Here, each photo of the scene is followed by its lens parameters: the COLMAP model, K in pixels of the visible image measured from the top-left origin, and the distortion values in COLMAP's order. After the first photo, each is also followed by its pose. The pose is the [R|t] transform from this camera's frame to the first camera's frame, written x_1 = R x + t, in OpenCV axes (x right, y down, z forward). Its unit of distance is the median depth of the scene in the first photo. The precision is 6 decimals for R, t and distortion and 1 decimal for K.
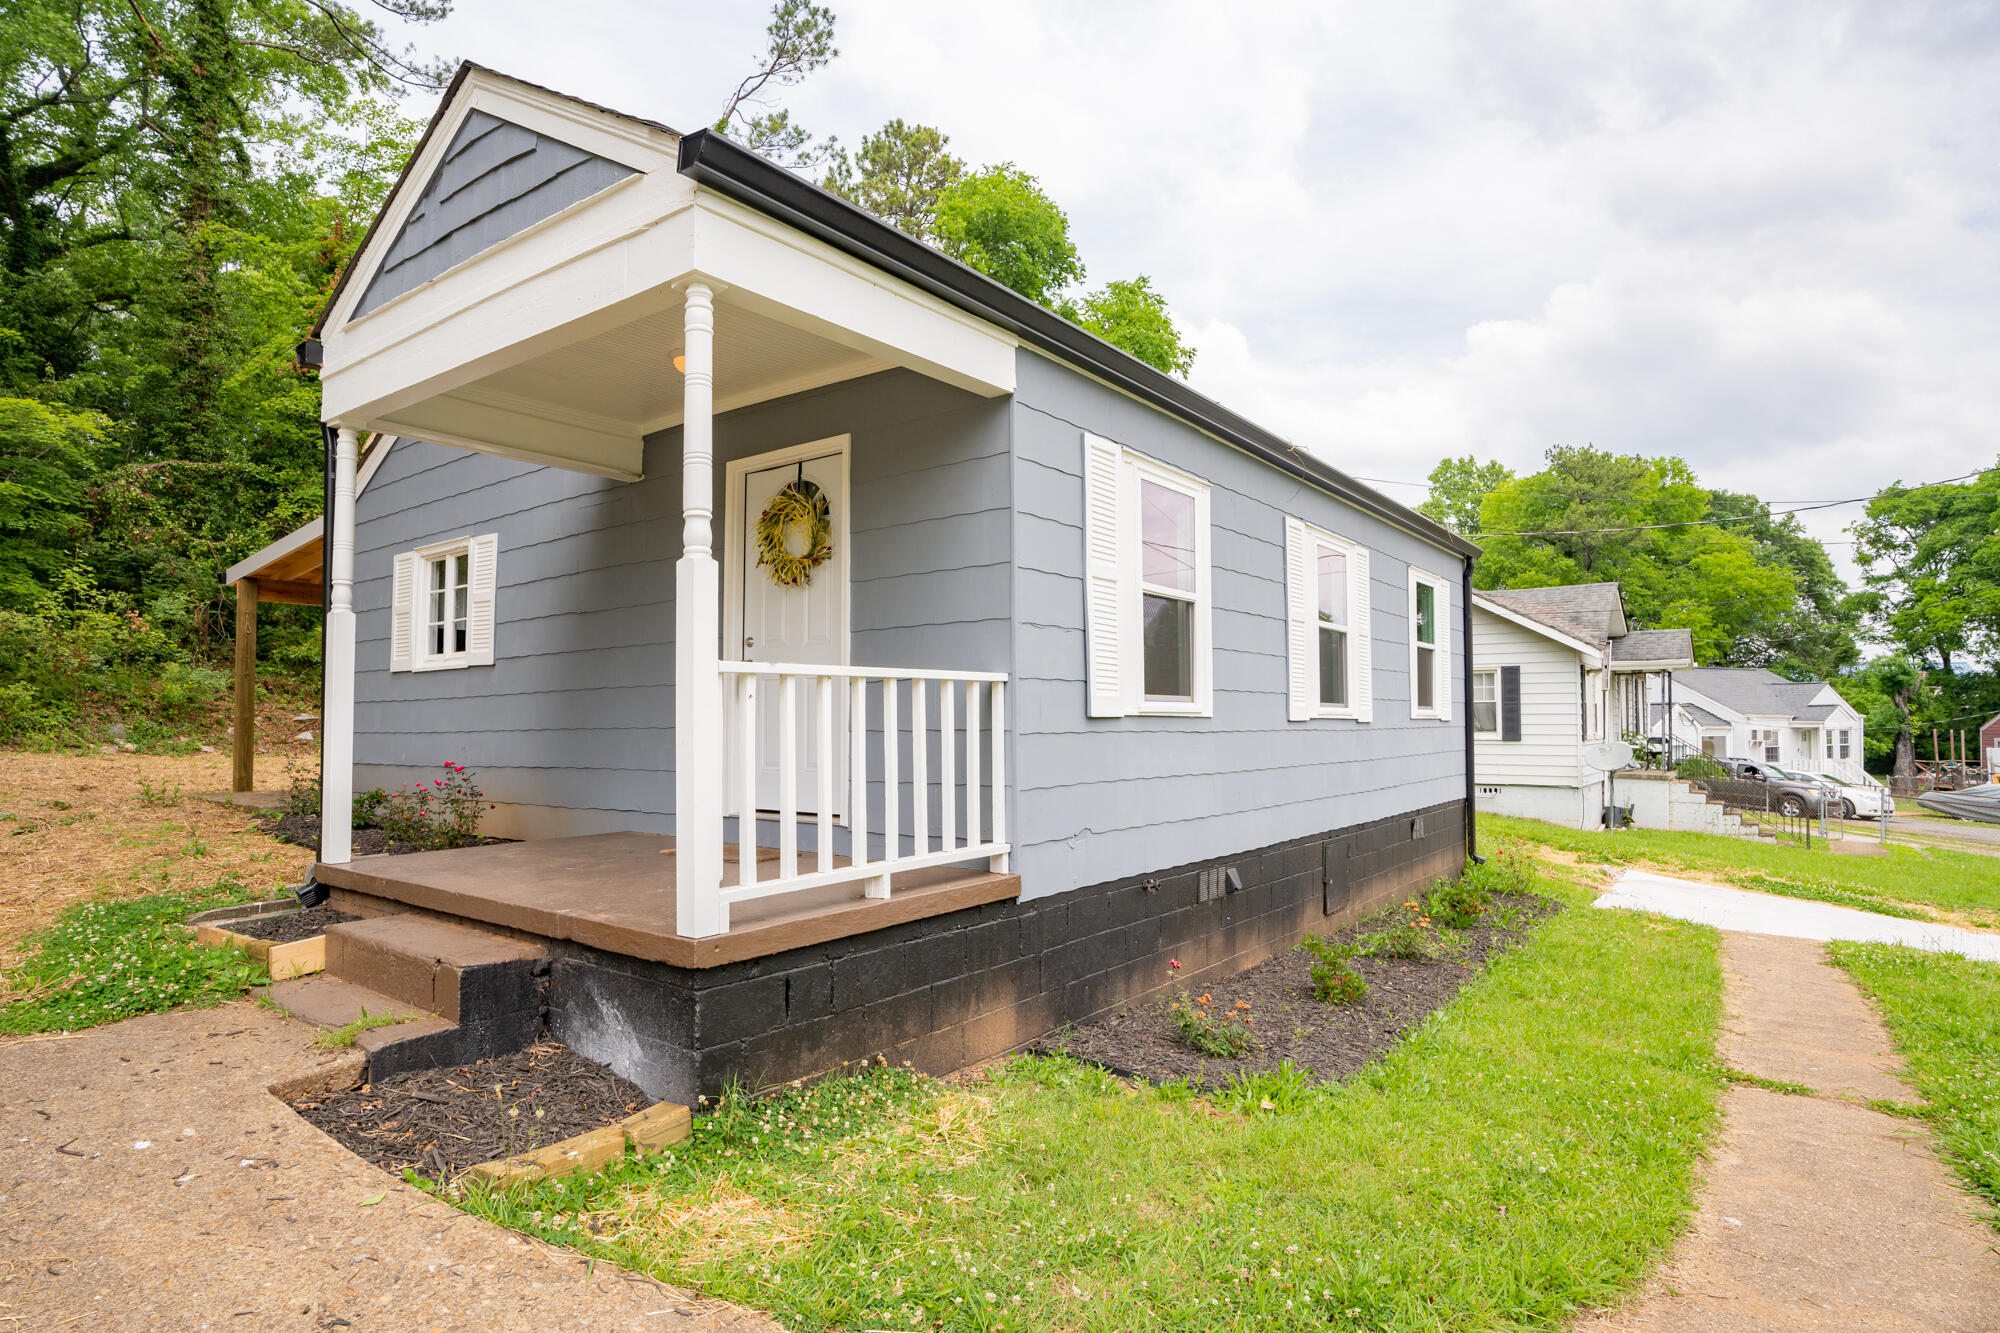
lens RADIAL K [[1113.3, 0, 997.9], [0, 1113.3, 668.7], [0, 0, 1]] dist [-0.004406, 0.002642]
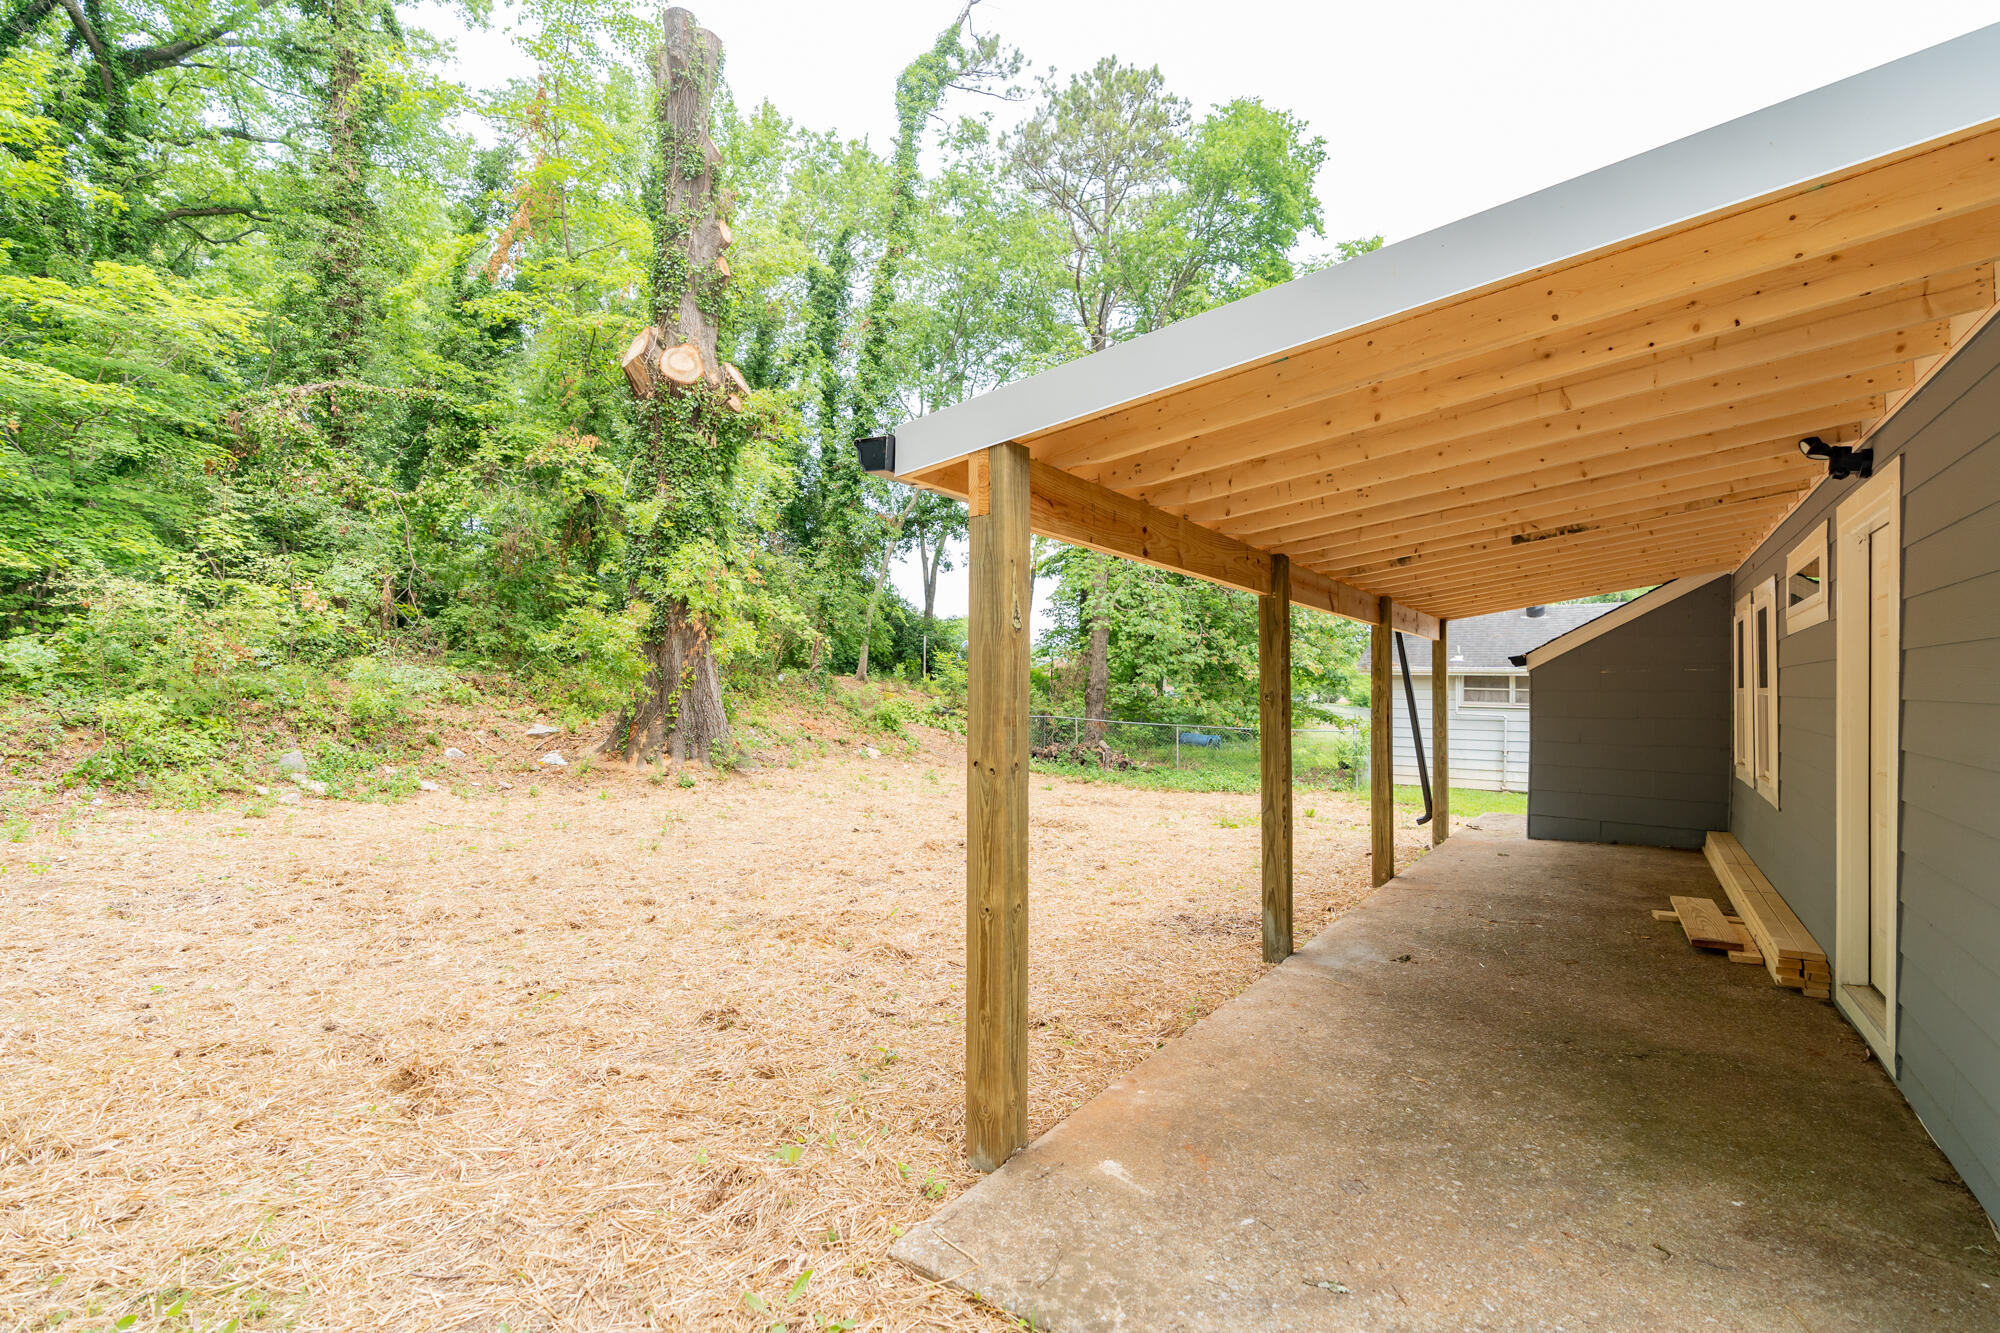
lens RADIAL K [[920.9, 0, 1004.1], [0, 920.9, 678.6], [0, 0, 1]] dist [-0.000641, -0.001554]
pose [[0.998768, 0.005651, 0.049305, -0.358638], [-0.007409, 0.999340, 0.035550, -0.015137], [-0.049072, -0.035871, 0.998151, 0.390707]]
